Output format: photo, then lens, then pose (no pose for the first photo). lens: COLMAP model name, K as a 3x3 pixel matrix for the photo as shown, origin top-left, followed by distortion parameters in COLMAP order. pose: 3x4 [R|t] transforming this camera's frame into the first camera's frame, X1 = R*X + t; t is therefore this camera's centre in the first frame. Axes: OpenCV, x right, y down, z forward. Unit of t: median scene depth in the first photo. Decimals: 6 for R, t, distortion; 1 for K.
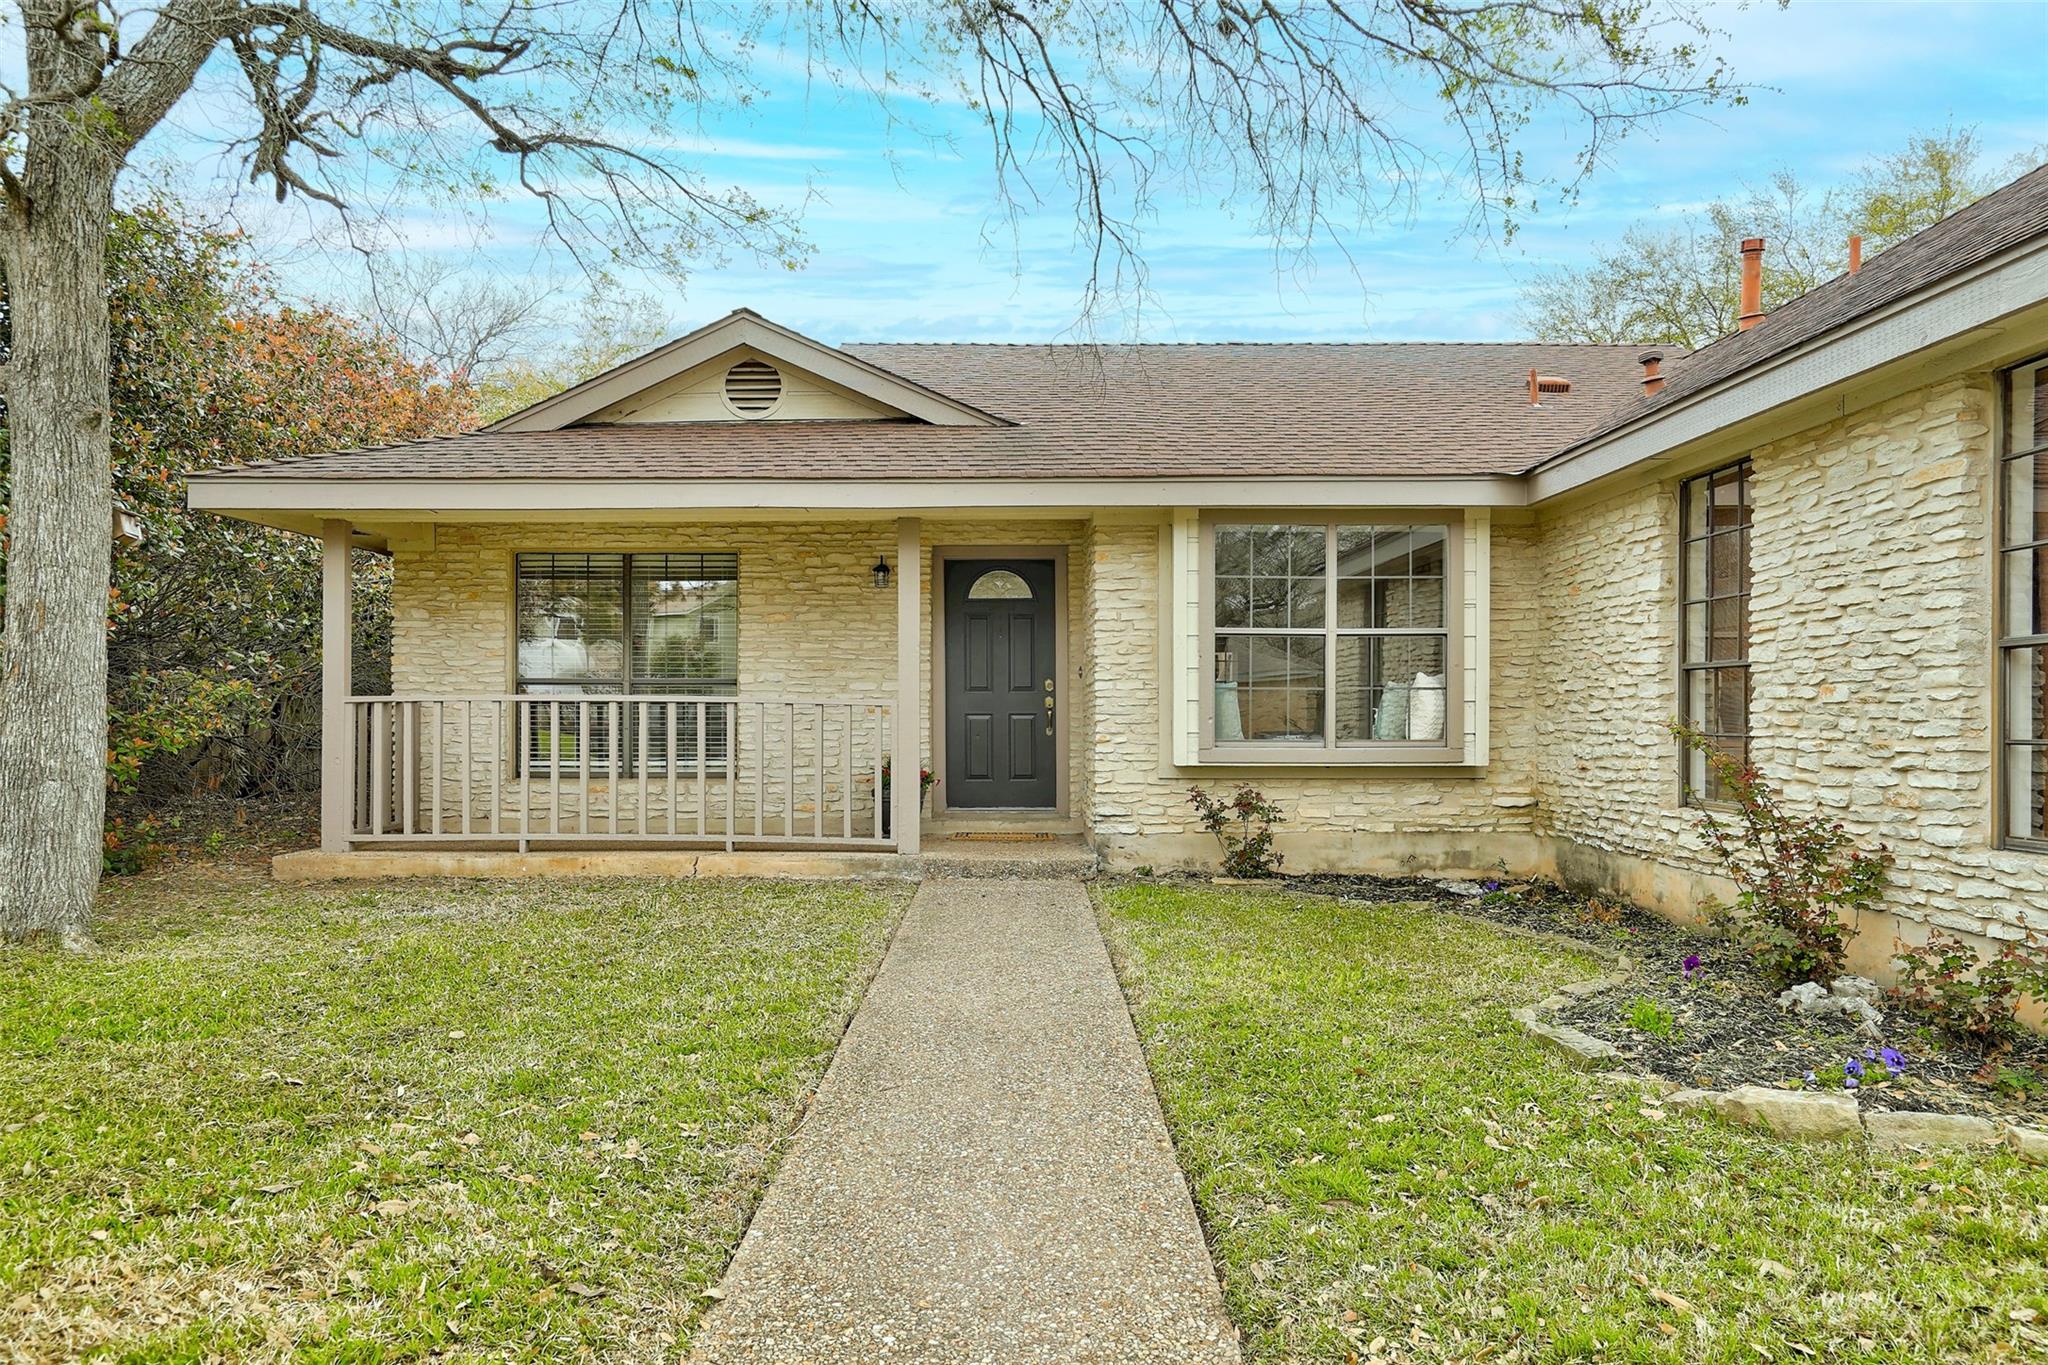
lens RADIAL K [[1343.9, 0, 1026.0], [0, 1343.9, 703.6], [0, 0, 1]] dist [-0.011255, 0.000981]
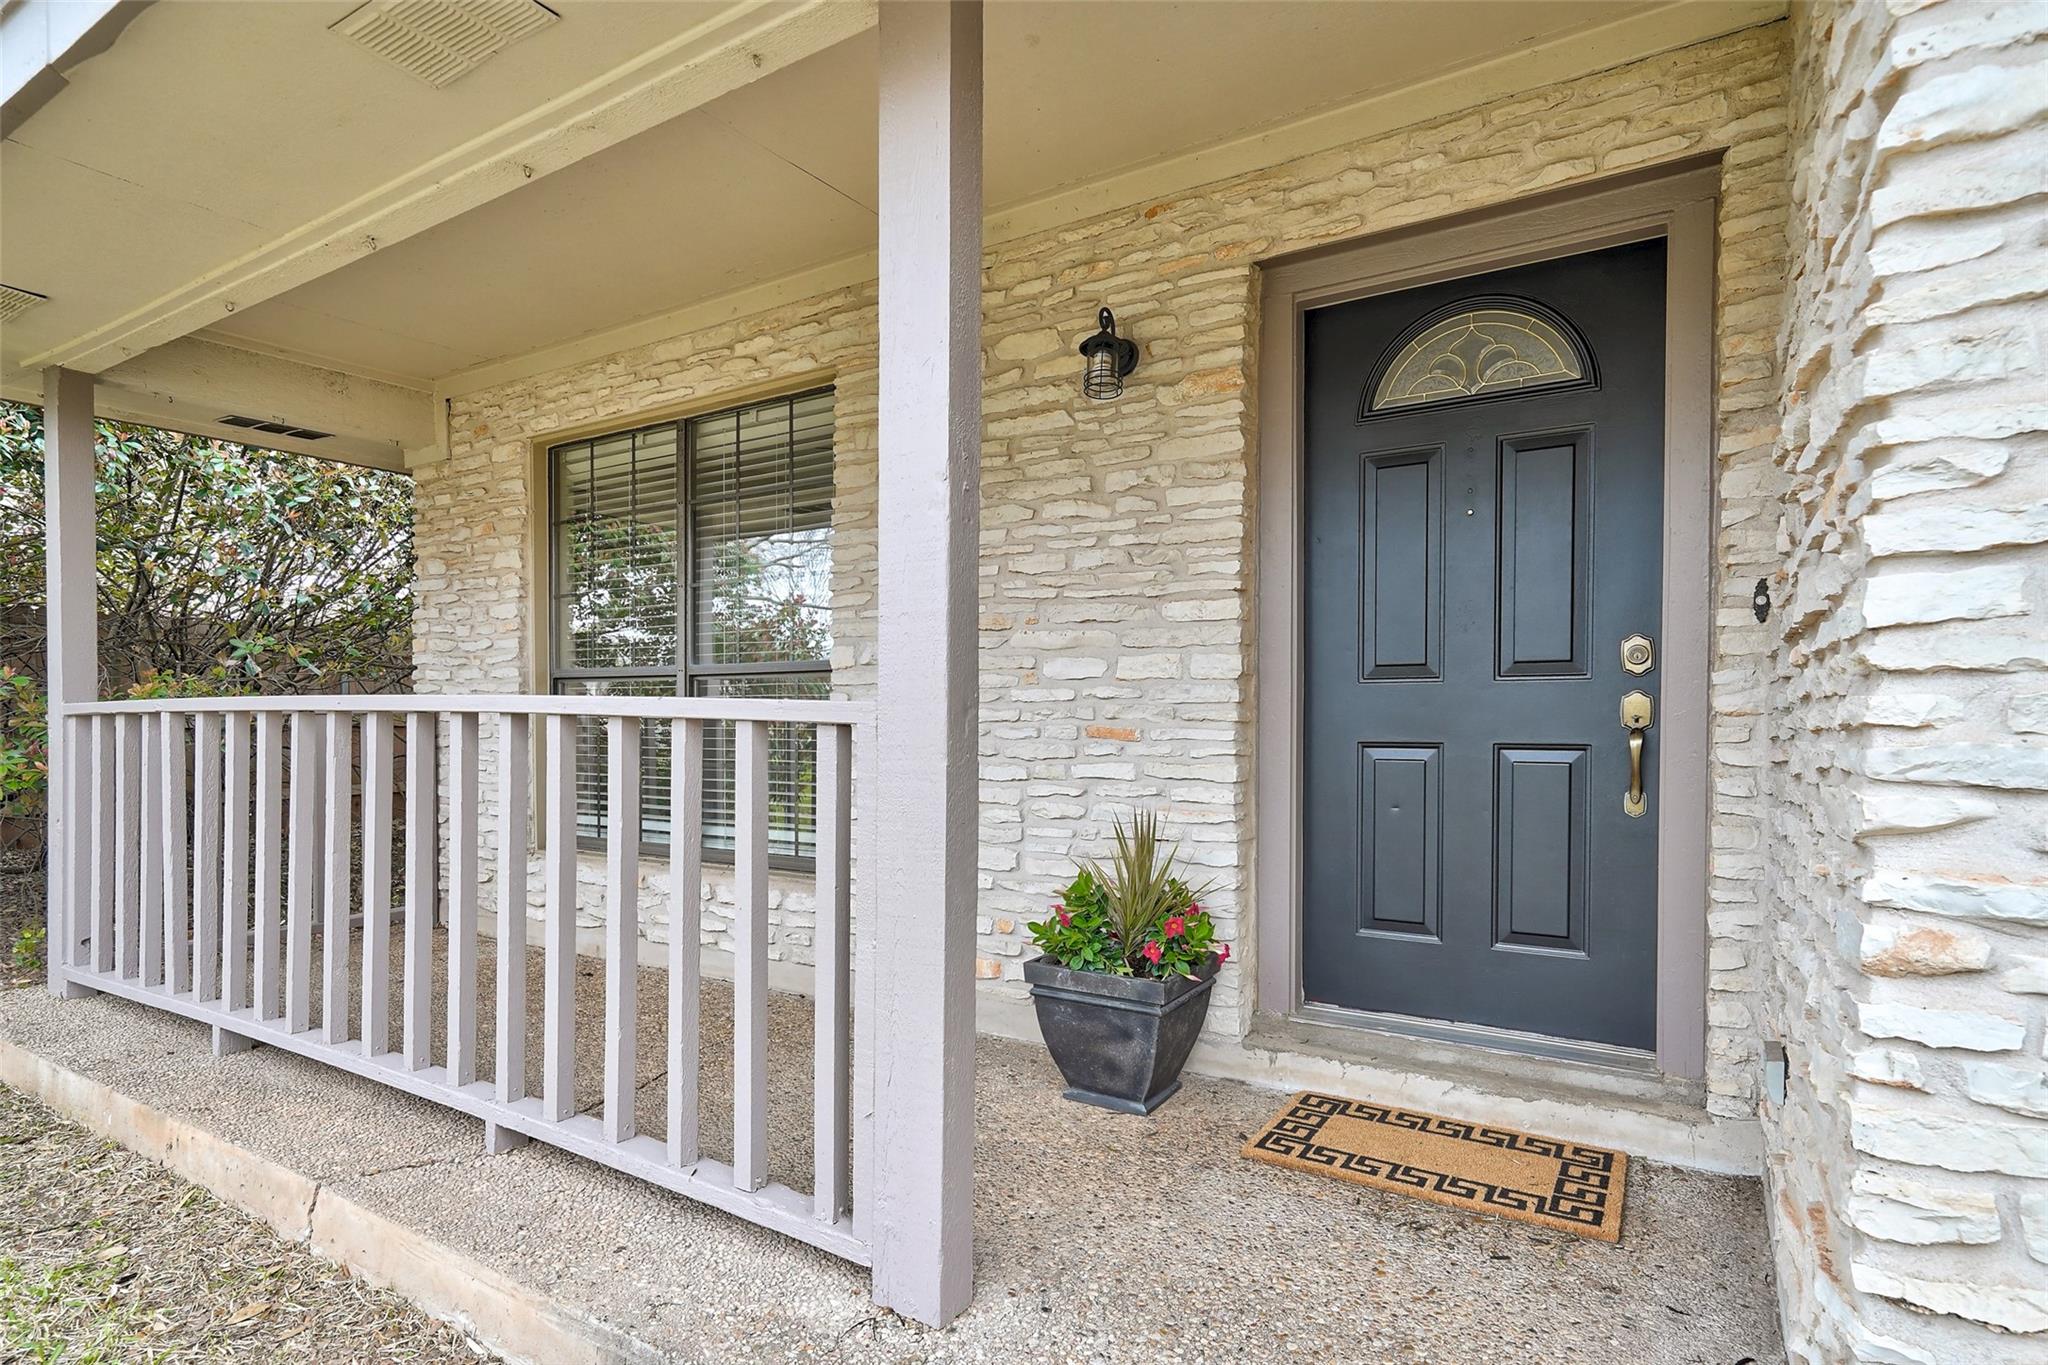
lens RADIAL K [[1060.3, 0, 1025.7], [0, 1060.3, 755.7], [0, 0, 1]] dist [0.000072, 0.000776]
pose [[0.840104, 0.019355, -0.542080, 0.032130], [0.002985, 0.999183, 0.040301, -0.000330], [0.542417, -0.035476, 0.839360, 0.736709]]
